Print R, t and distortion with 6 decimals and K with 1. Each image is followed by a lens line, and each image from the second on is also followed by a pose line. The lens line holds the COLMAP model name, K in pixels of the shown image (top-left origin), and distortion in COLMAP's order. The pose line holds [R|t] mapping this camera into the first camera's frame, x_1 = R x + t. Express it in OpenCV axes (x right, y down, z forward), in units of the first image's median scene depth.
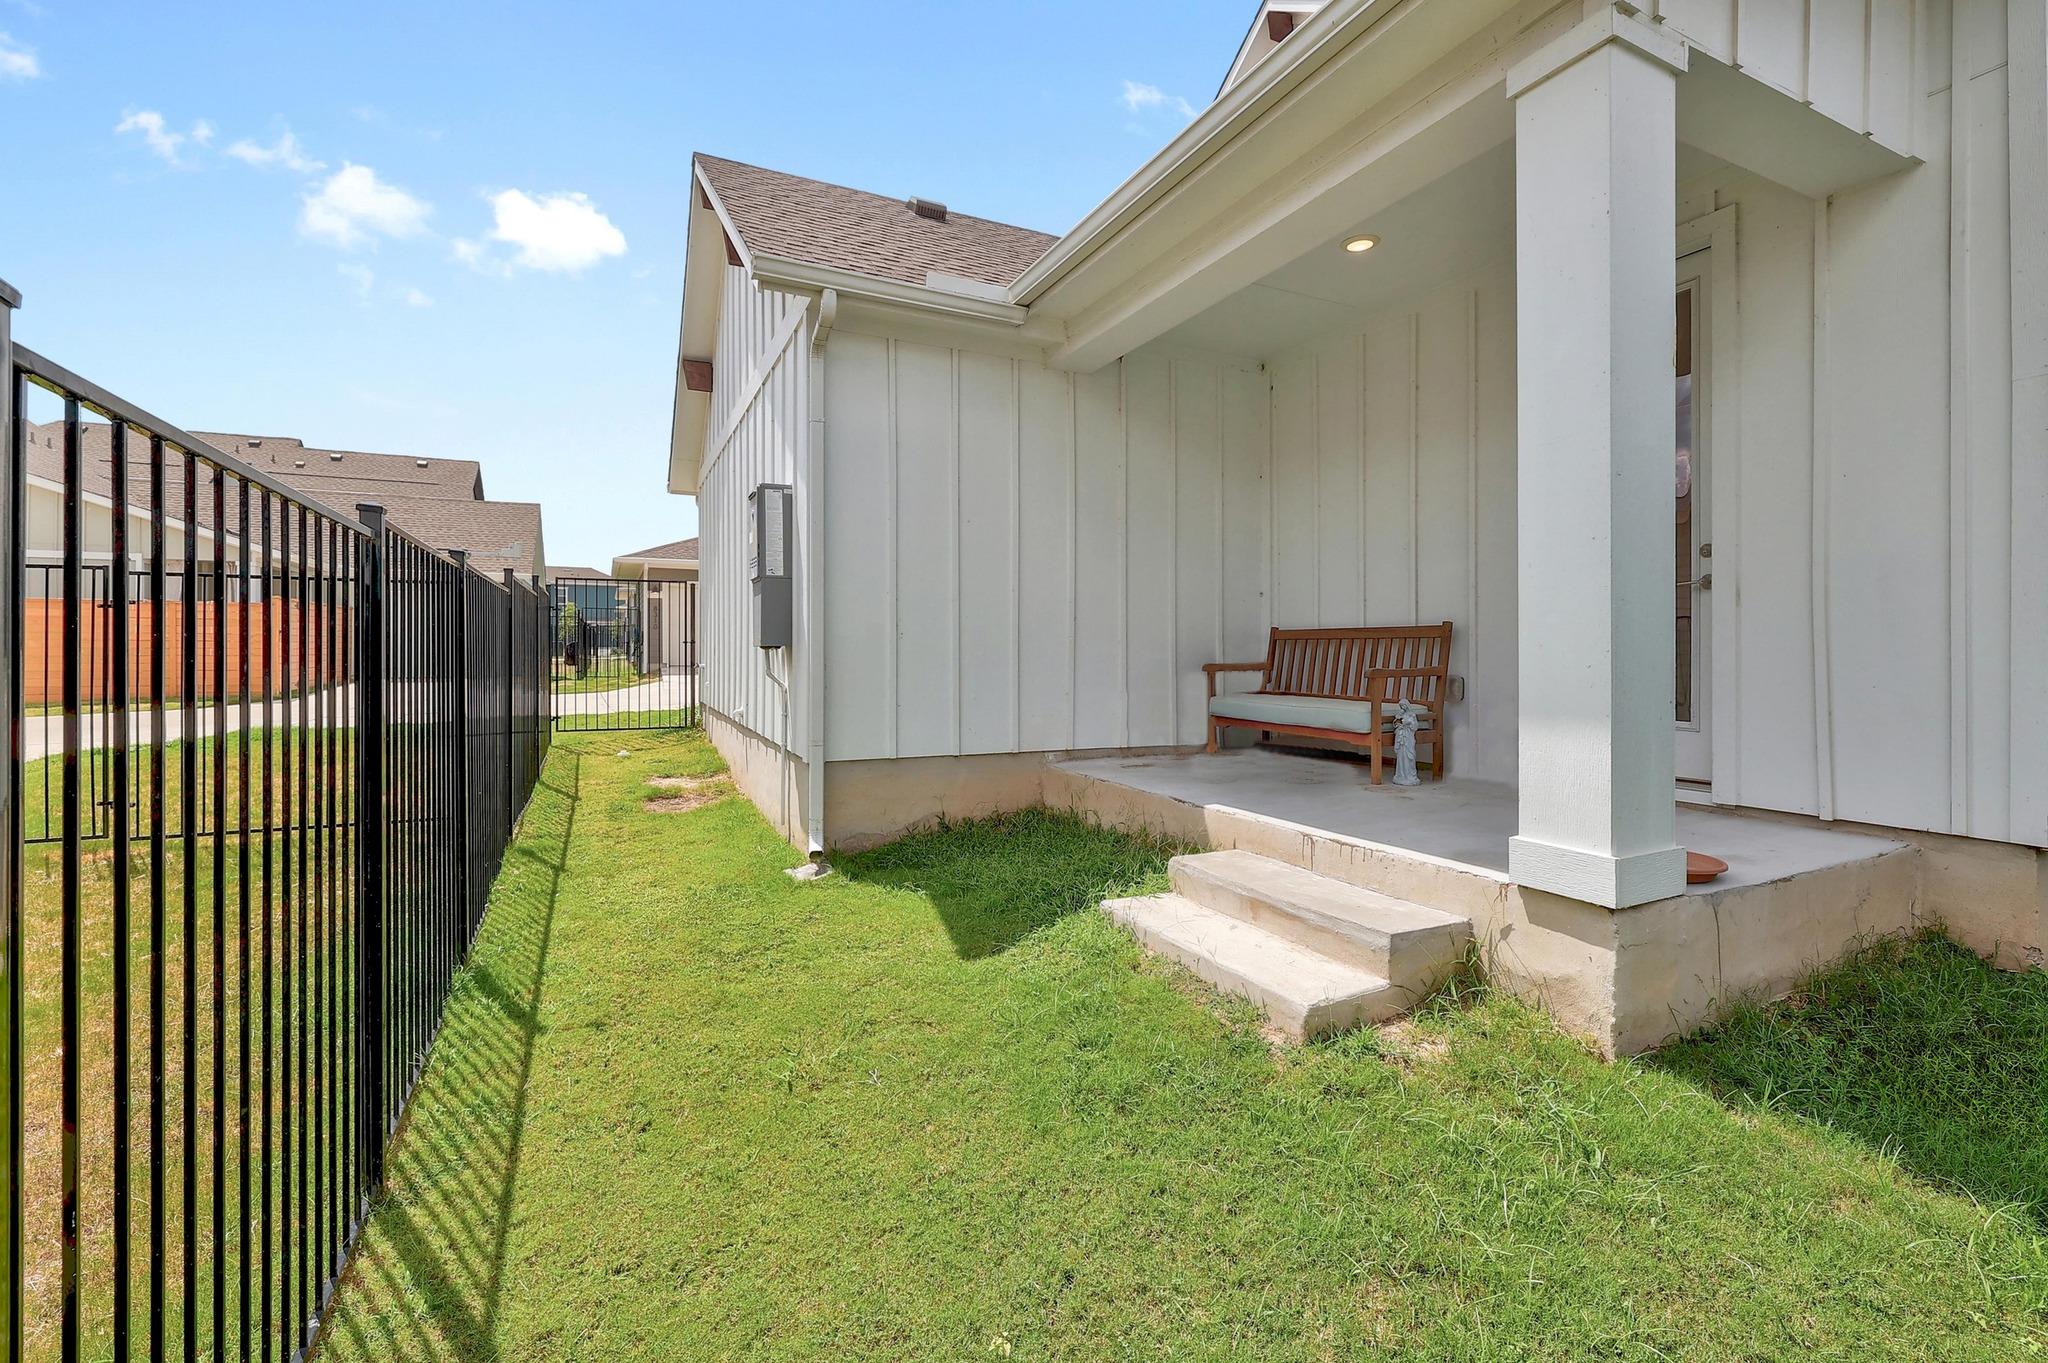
lens RADIAL K [[892.9, 0, 1020.3], [0, 892.9, 635.3], [0, 0, 1]] dist [0.001270, 0.000321]
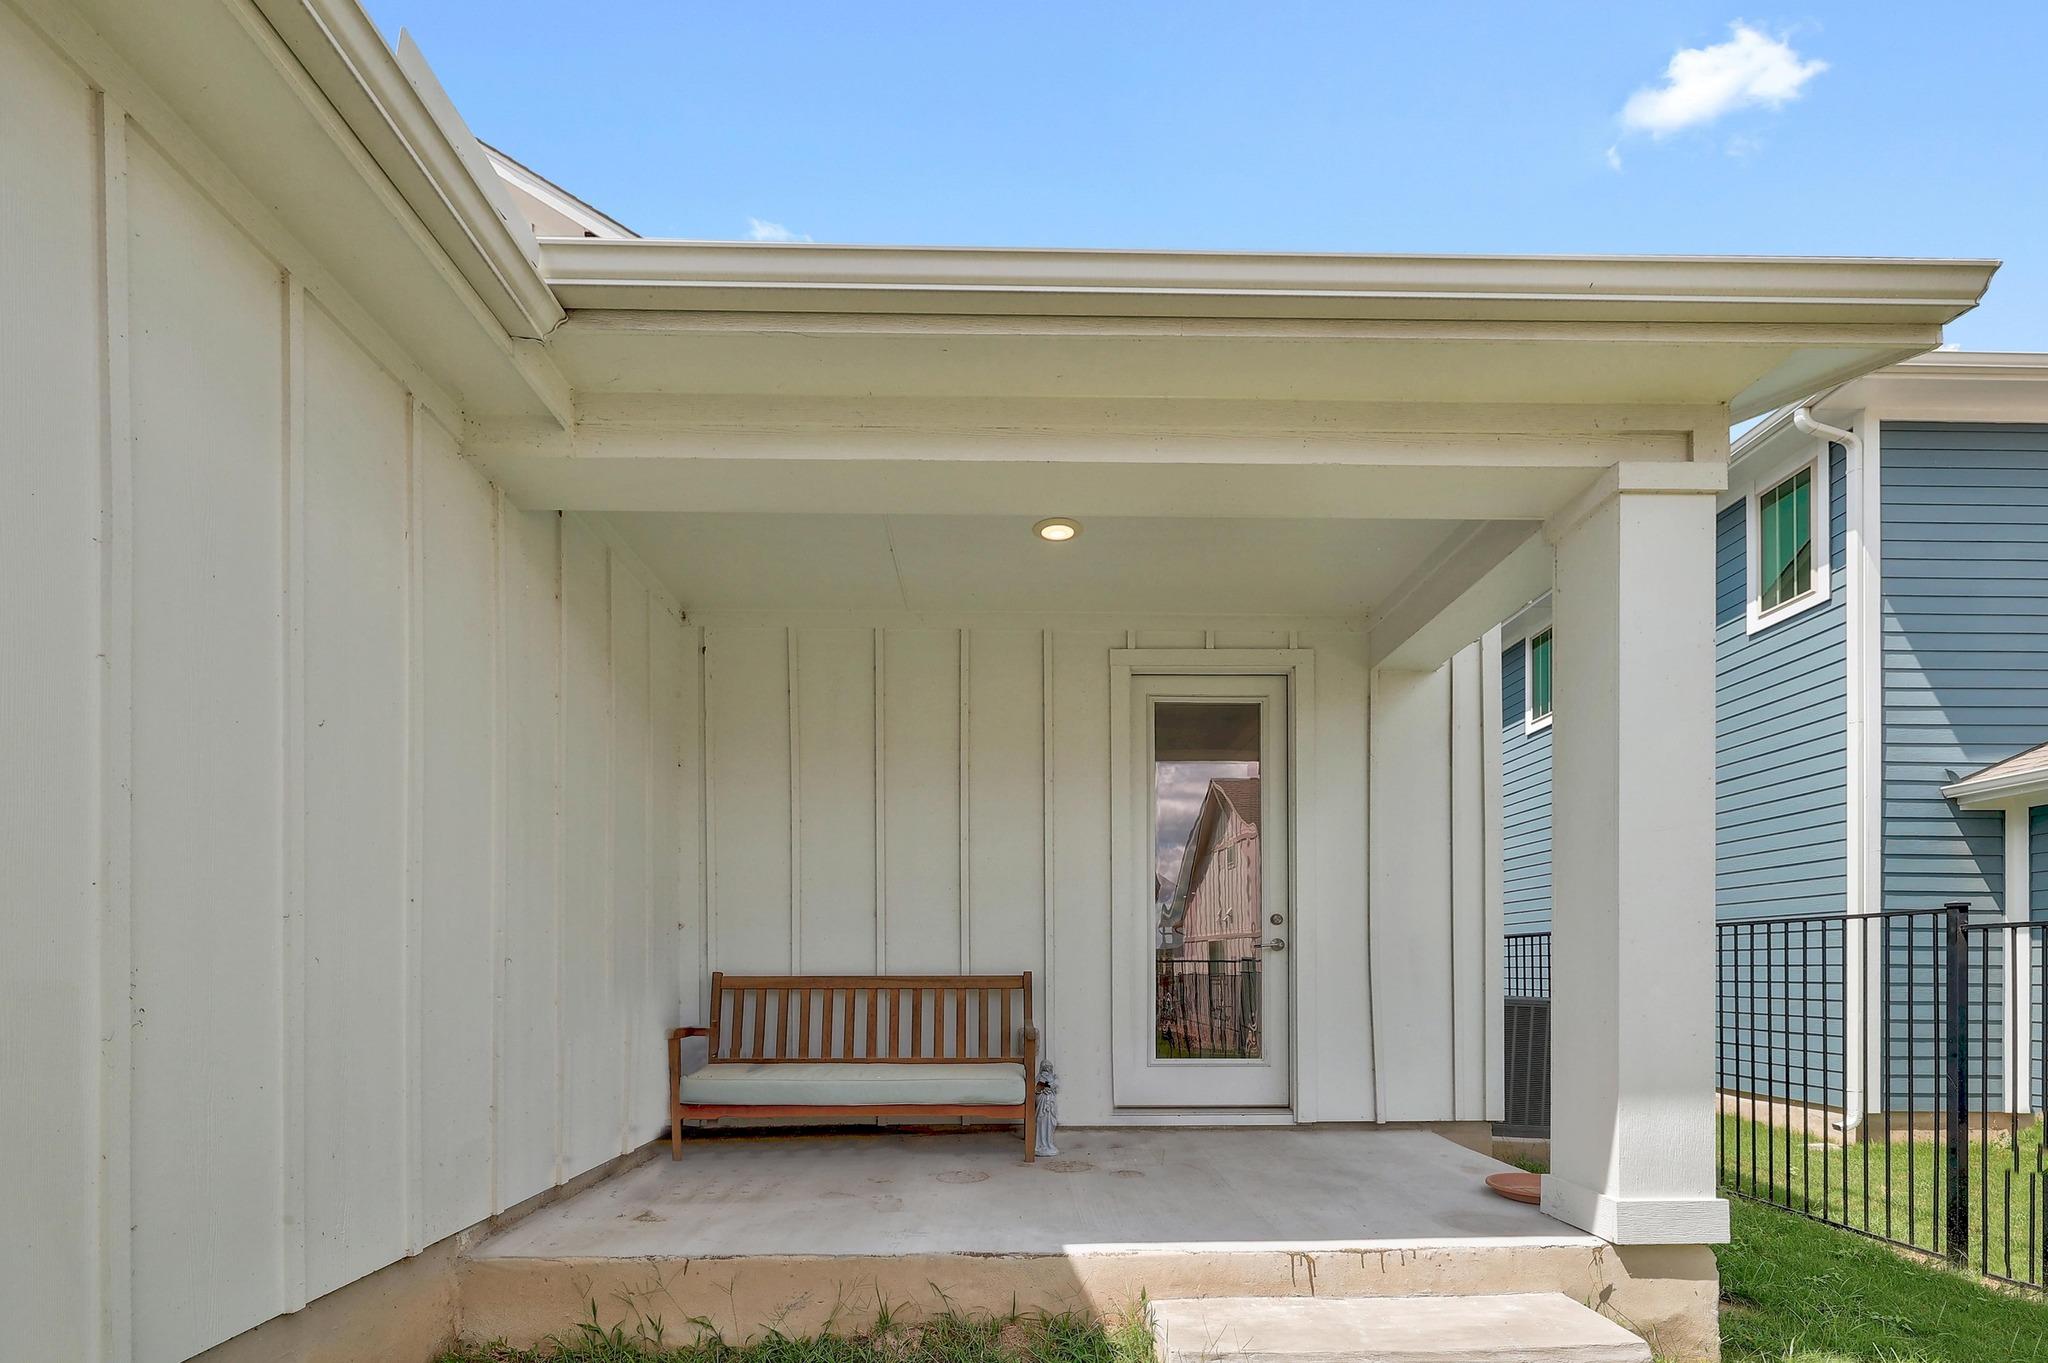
lens RADIAL K [[817.0, 0, 1022.3], [0, 817.0, 959.9], [0, 0, 1]] dist [0.000181, 0.000022]
pose [[0.407875, 0.003756, 0.913030, -0.359183], [-0.005895, 0.999982, -0.001481, -0.029532], [-0.913019, -0.004778, 0.407890, 0.743022]]
